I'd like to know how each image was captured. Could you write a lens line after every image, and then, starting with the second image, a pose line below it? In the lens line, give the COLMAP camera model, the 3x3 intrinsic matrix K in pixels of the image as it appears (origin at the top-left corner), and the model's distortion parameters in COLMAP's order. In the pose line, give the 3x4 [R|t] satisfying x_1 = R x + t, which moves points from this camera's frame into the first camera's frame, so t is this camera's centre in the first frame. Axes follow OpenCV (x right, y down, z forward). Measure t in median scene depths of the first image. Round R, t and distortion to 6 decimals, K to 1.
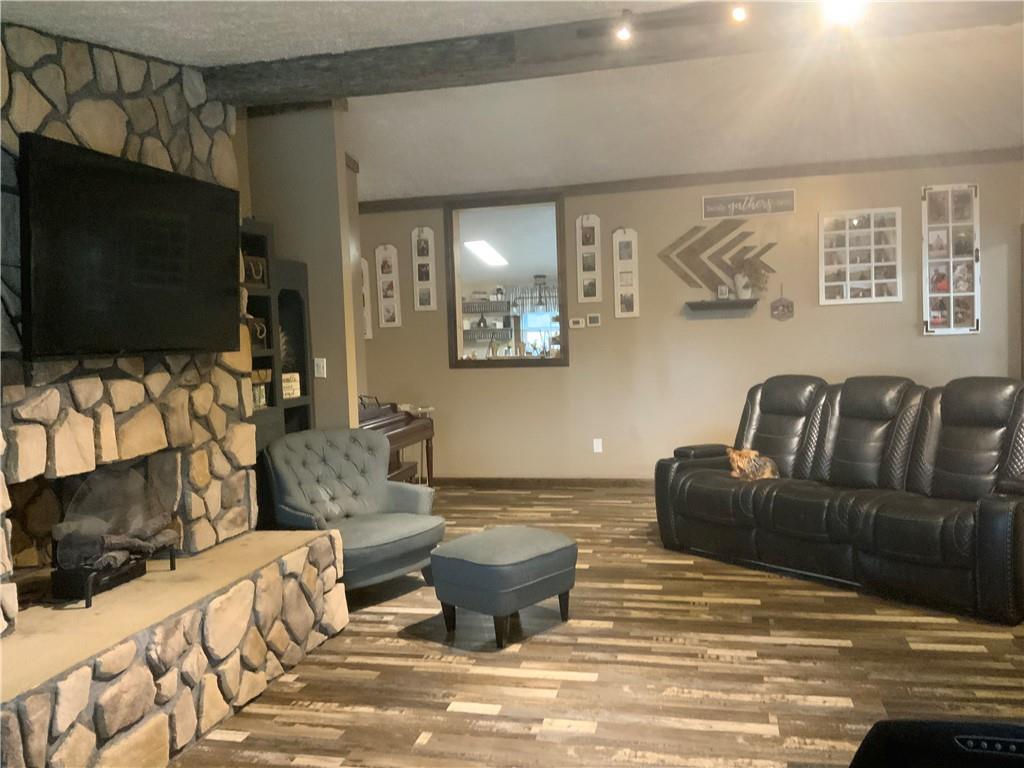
lens RADIAL K [[846.1, 0, 512.0], [0, 846.1, 384.0], [0, 0, 1]] dist [0.083633, -0.165767]
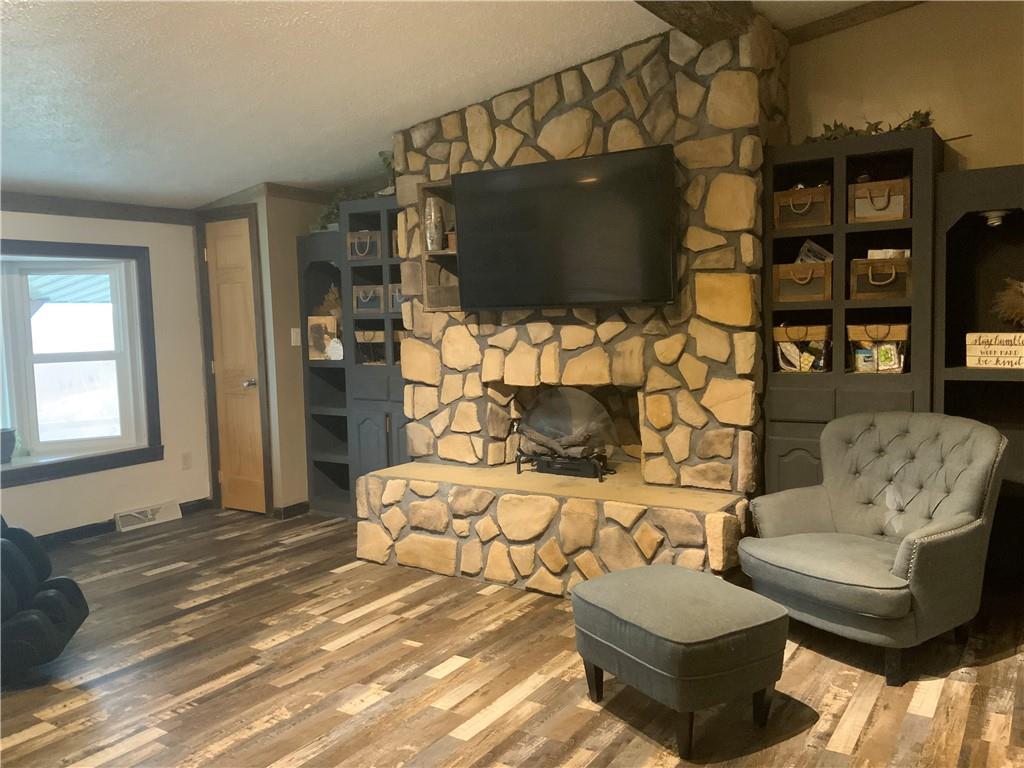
lens RADIAL K [[846.1, 0, 512.0], [0, 846.1, 384.0], [0, 0, 1]] dist [0.083633, -0.165767]
pose [[-0.332000, 0.131877, -0.934015, 0.795458], [-0.011948, 0.989511, 0.143959, -0.100265], [0.943204, 0.058954, -0.326942, 1.308580]]
